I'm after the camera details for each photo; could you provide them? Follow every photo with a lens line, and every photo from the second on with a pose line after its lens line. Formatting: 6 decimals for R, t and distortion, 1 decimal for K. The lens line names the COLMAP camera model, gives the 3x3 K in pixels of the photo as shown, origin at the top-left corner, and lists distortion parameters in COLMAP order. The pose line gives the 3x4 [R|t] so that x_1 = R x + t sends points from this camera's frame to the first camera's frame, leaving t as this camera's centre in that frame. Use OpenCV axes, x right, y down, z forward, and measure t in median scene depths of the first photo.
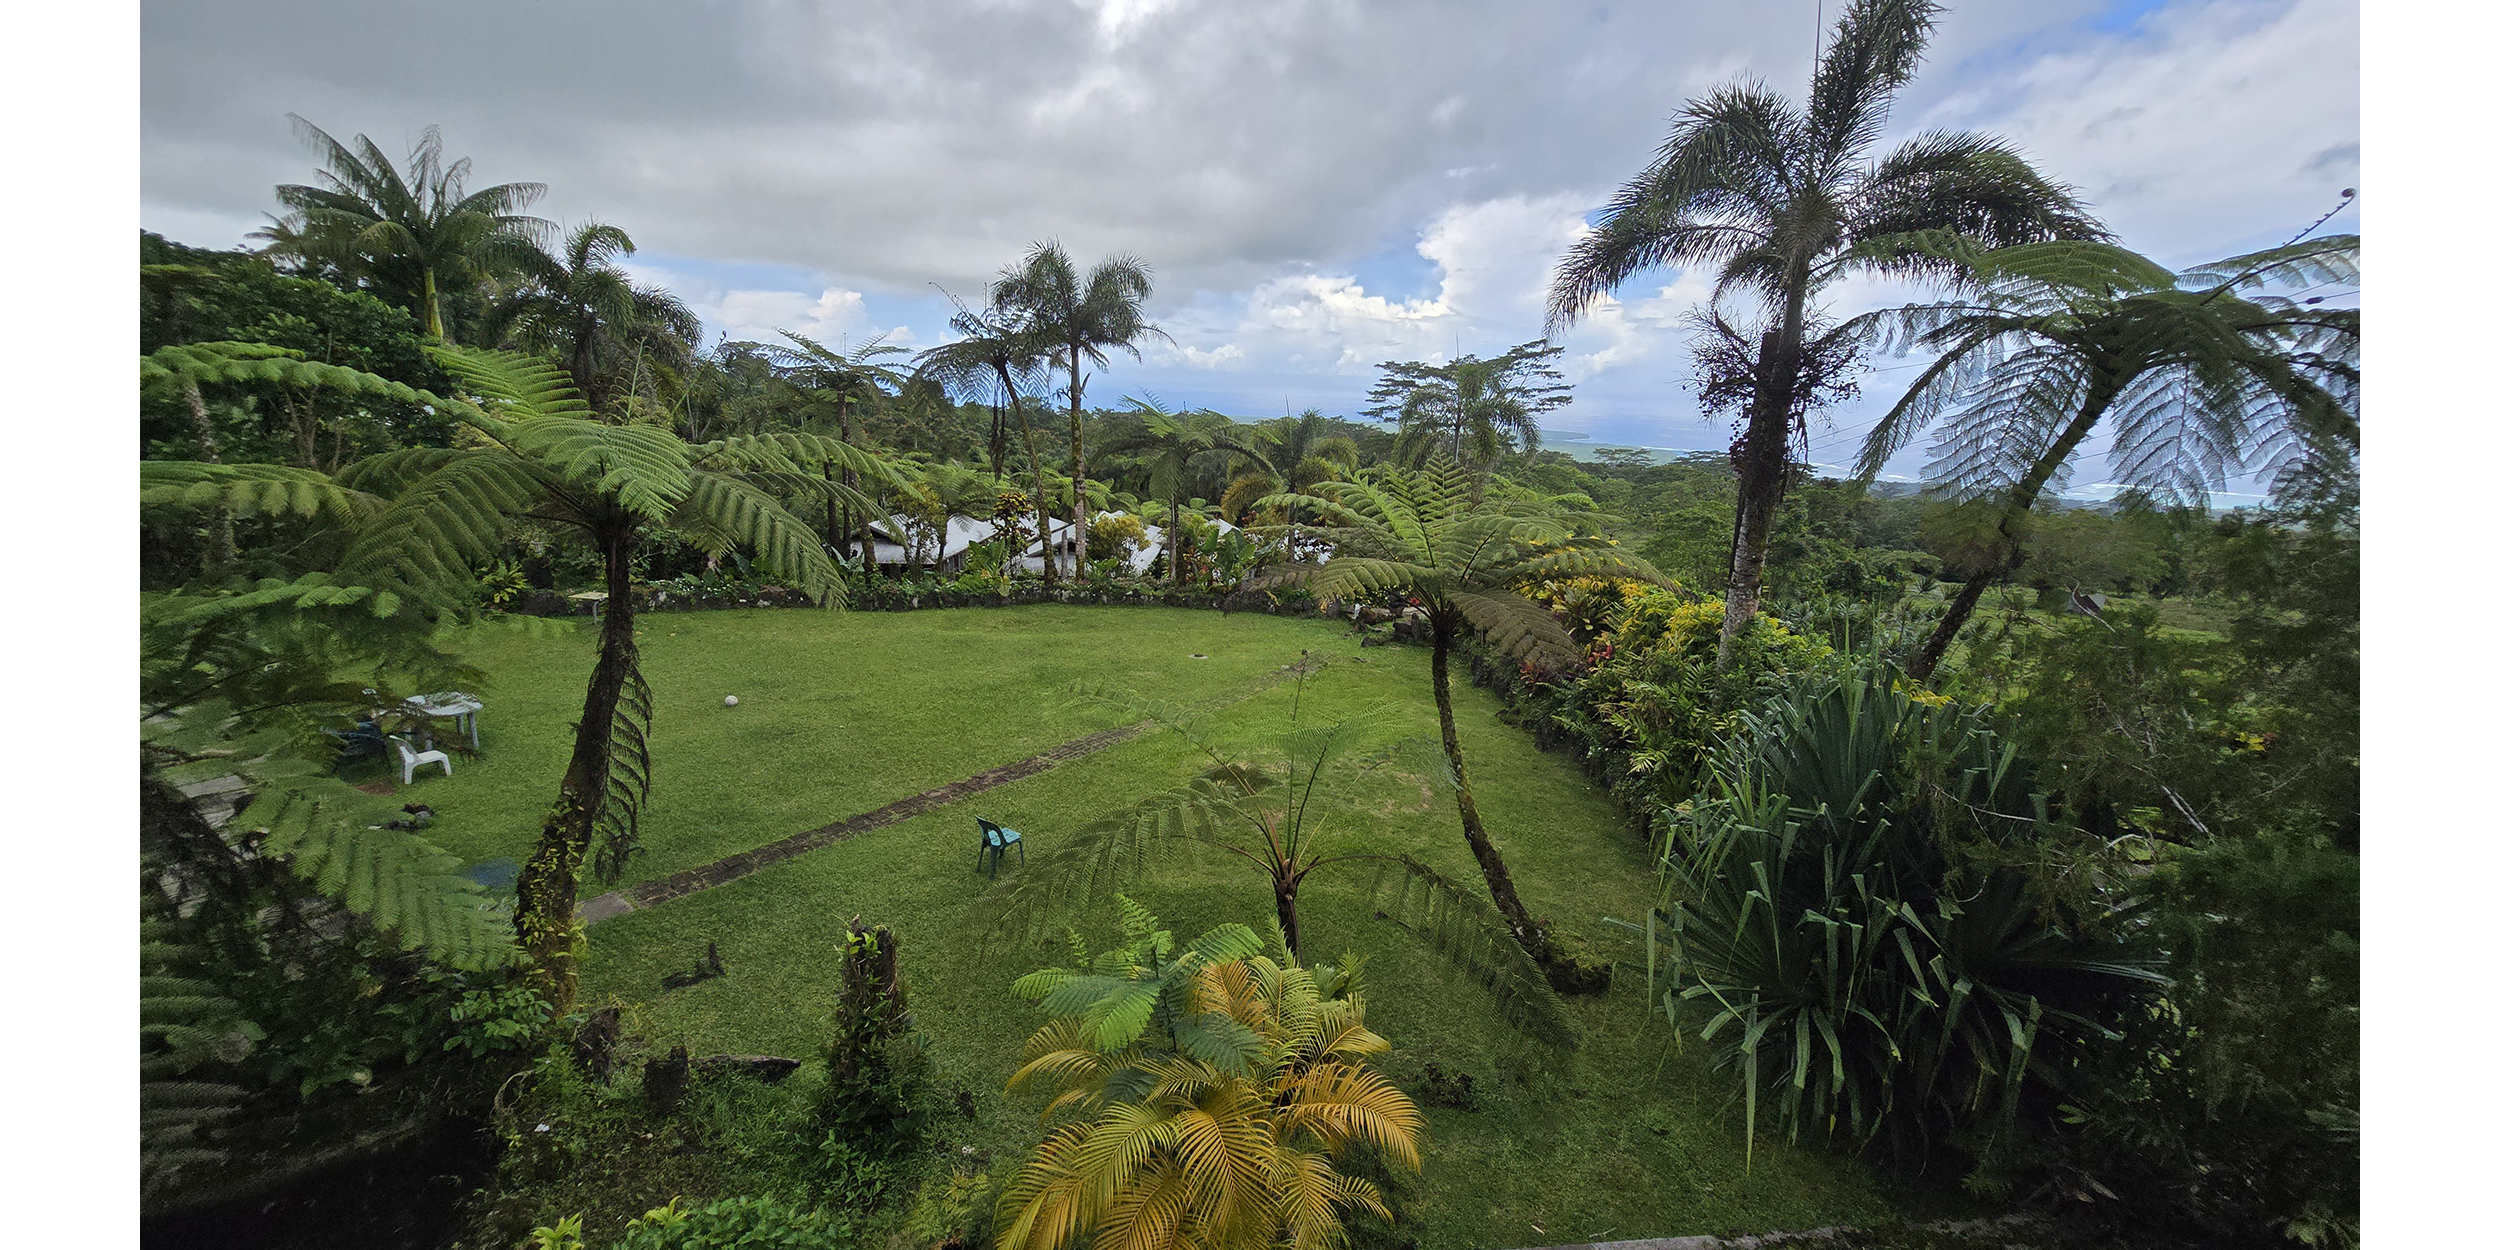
lens RADIAL K [[914.4, 0, 1245.7], [0, 914.4, 616.6], [0, 0, 1]] dist [-0.015166, -0.000041]
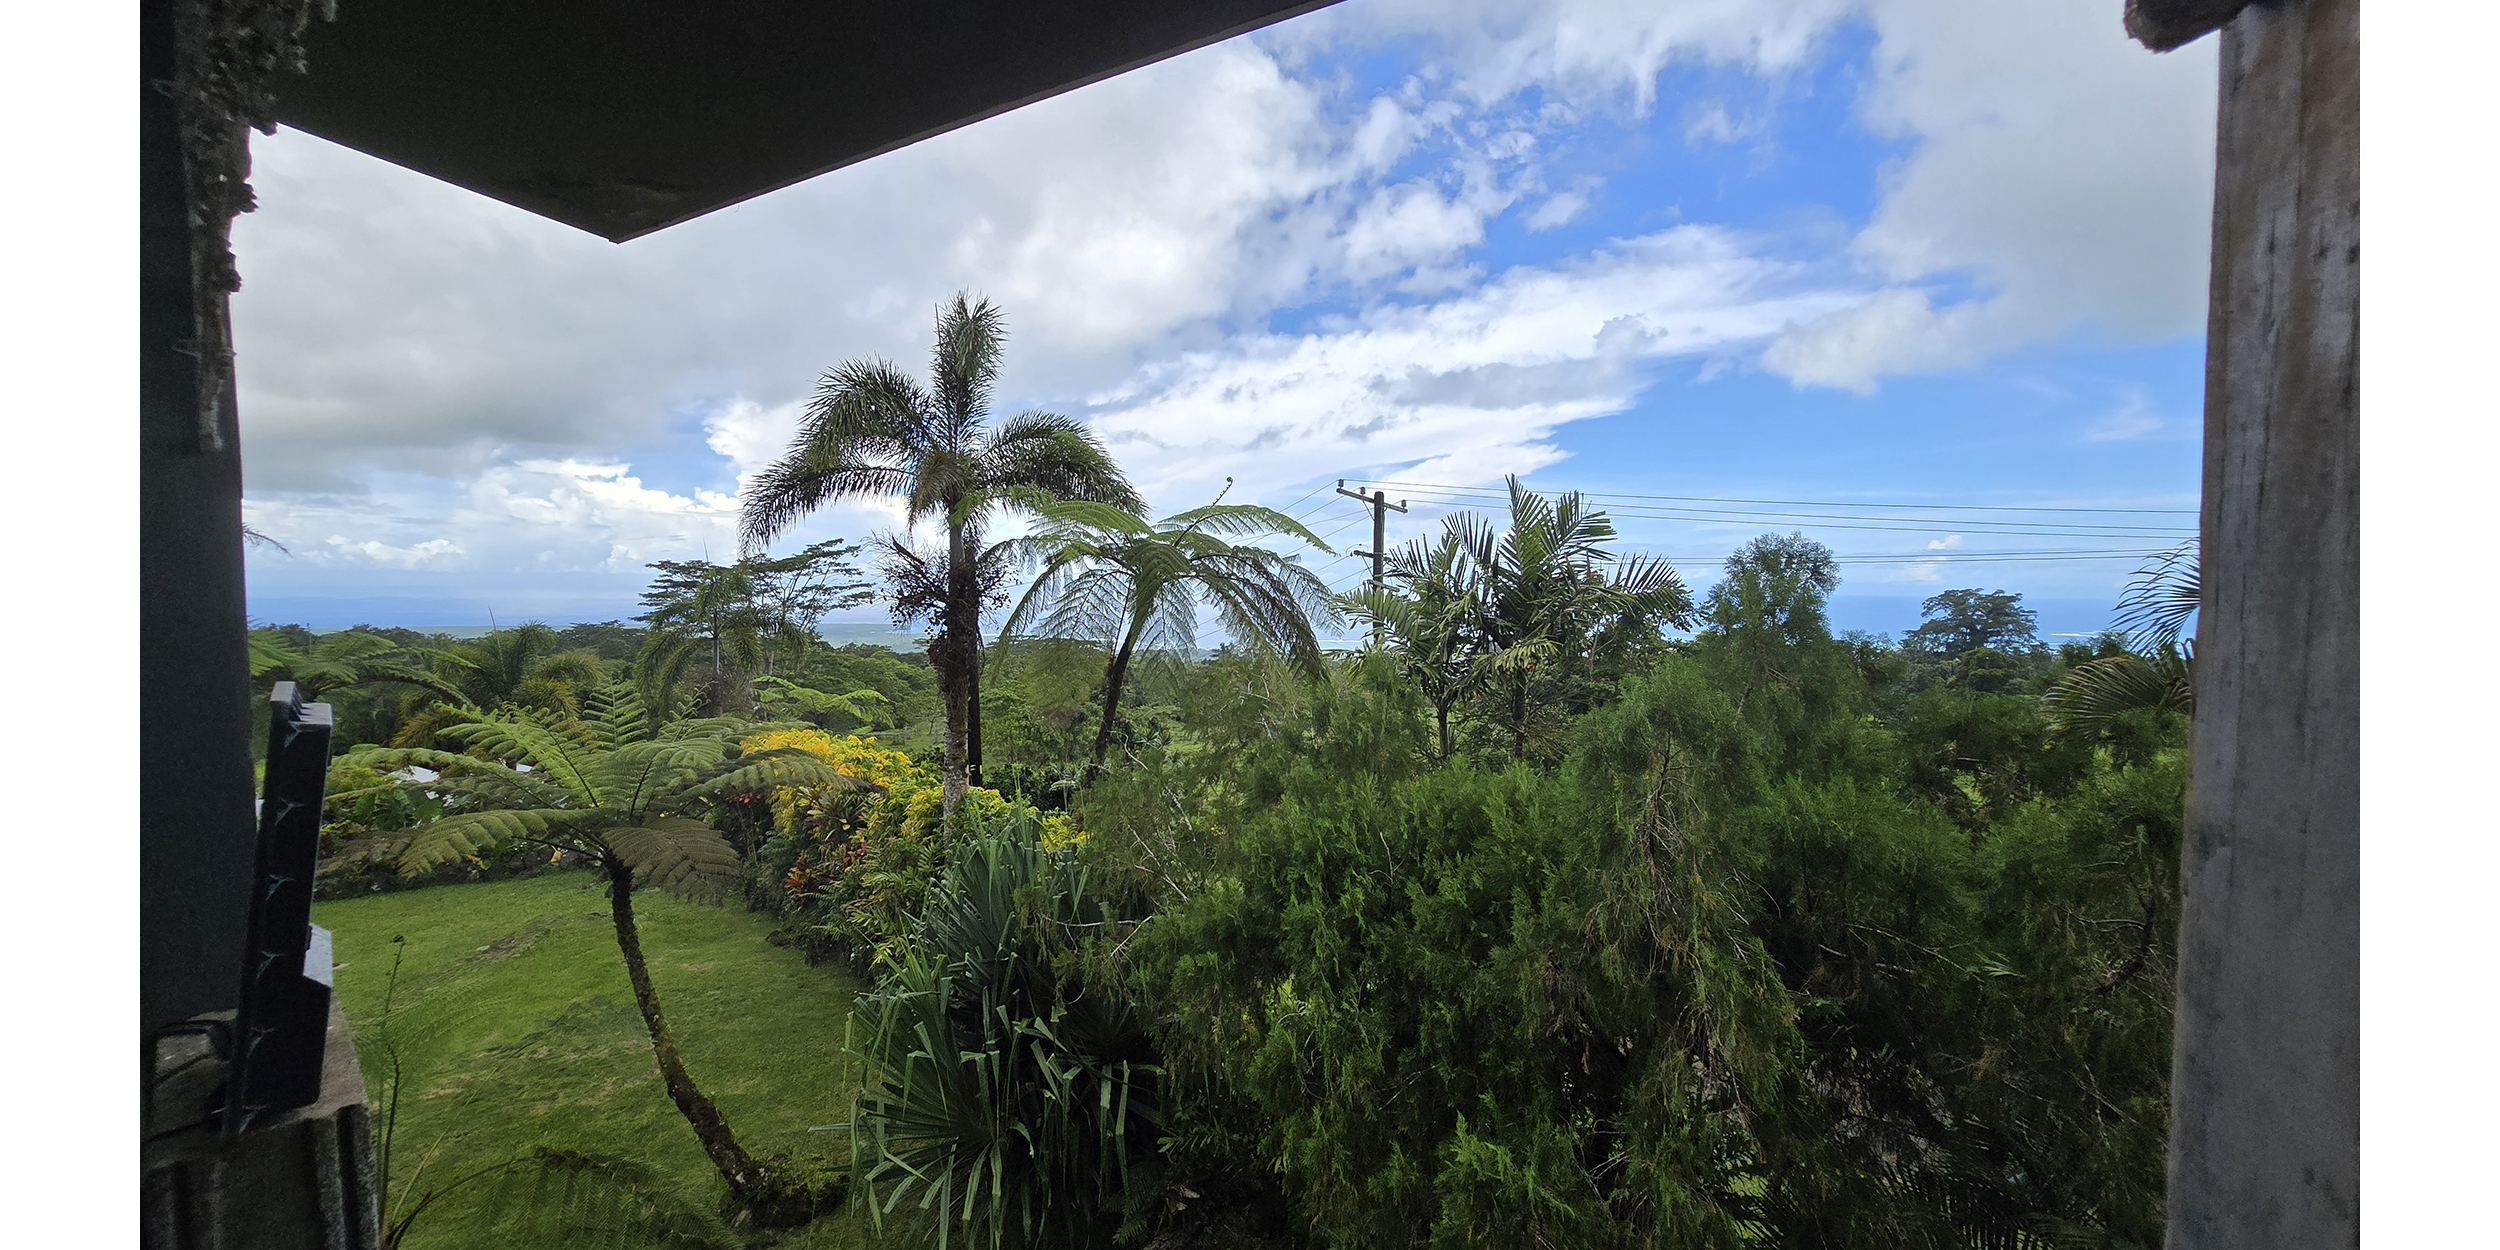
lens RADIAL K [[902.9, 0, 1249.9], [0, 902.9, 617.8], [0, 0, 1]] dist [-0.006169, -0.000019]
pose [[0.755026, -0.049369, 0.653834, 0.096512], [0.181351, 0.973987, -0.135875, 0.004021], [-0.630117, 0.221162, 0.744338, -0.114198]]
